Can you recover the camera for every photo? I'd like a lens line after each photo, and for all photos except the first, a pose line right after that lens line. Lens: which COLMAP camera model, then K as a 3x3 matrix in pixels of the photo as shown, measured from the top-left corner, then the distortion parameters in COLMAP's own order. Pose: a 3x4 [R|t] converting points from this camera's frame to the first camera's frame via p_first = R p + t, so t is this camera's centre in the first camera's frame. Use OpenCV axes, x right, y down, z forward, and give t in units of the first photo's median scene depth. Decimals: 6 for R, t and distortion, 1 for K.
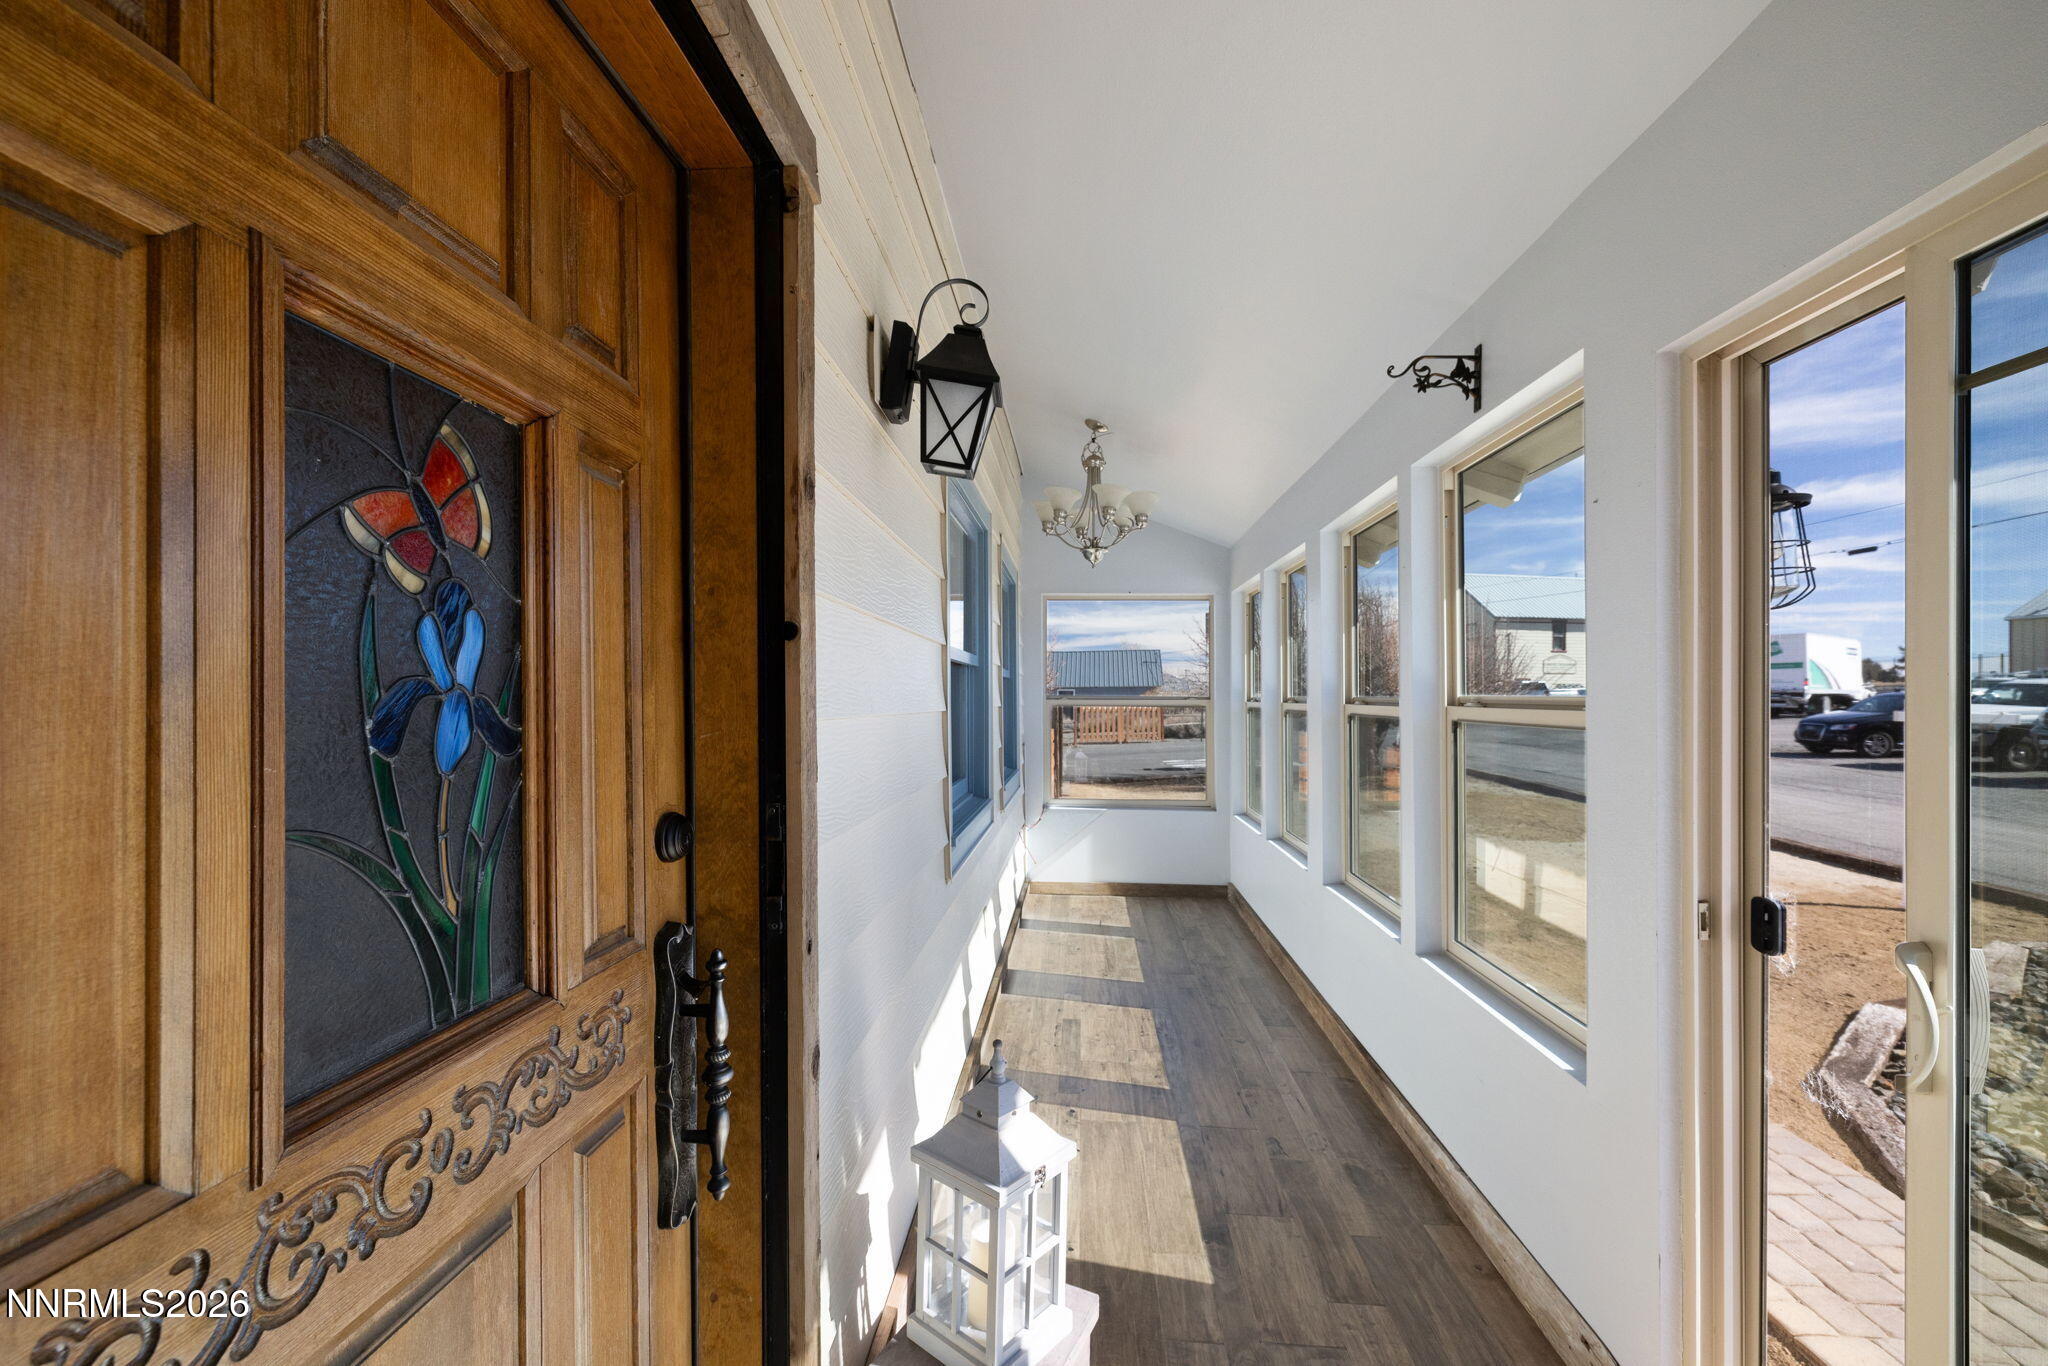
lens RADIAL K [[868.1, 0, 1023.2], [0, 868.1, 679.5], [0, 0, 1]] dist [-0.000282, -0.000052]
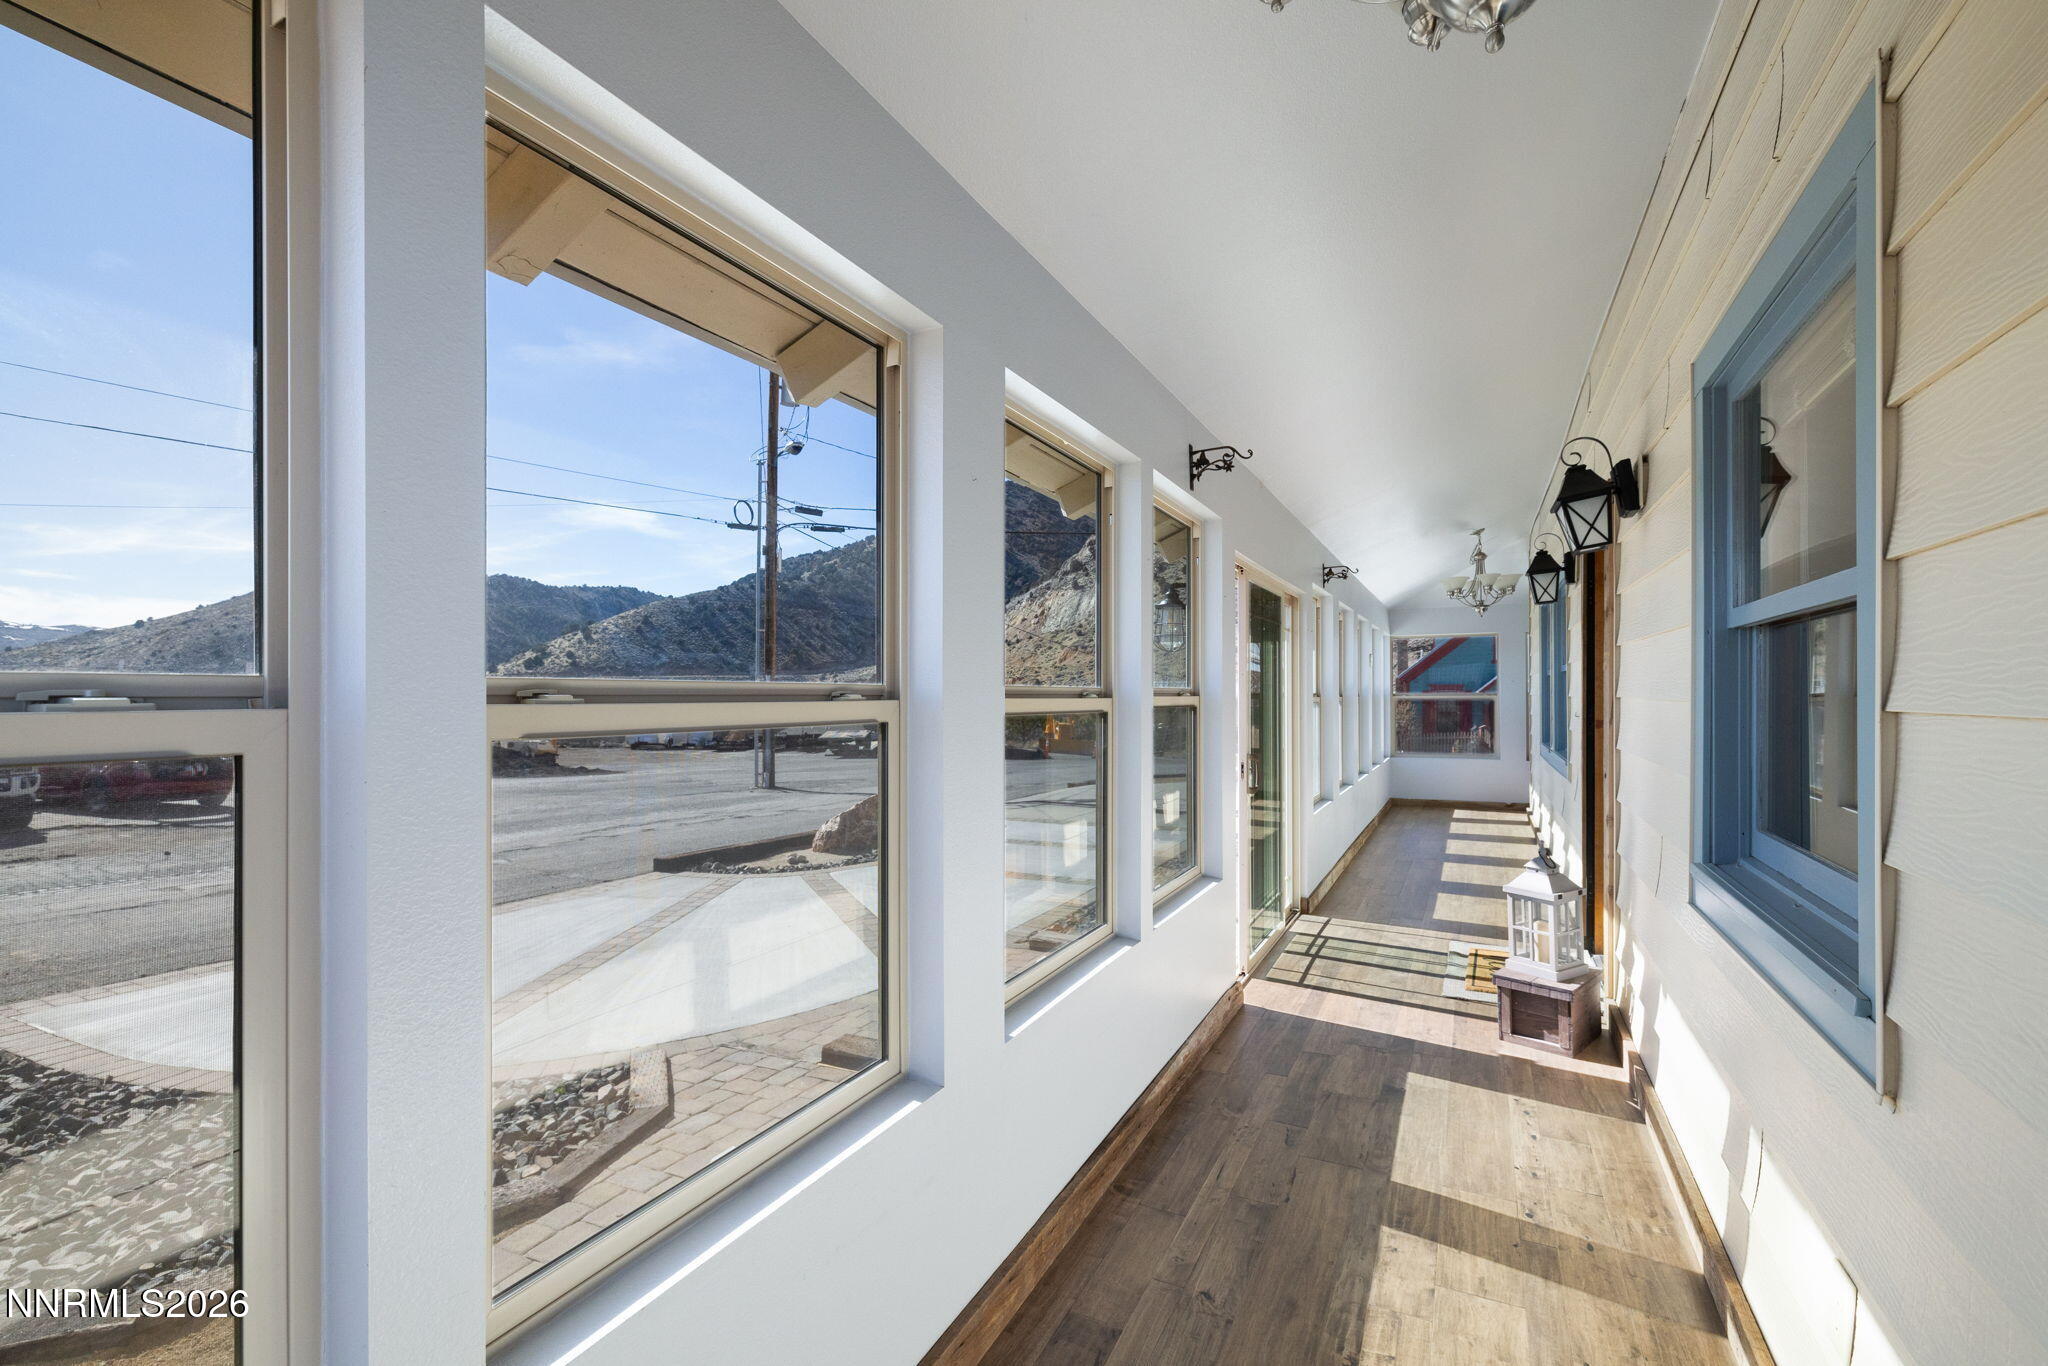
lens RADIAL K [[868.1, 0, 1023.2], [0, 868.1, 679.5], [0, 0, 1]] dist [-0.000282, -0.000052]
pose [[-0.915689, 0.003348, 0.401874, 0.160630], [-0.008543, 0.999577, -0.027793, 0.037828], [-0.401797, -0.028883, -0.915273, 1.938385]]
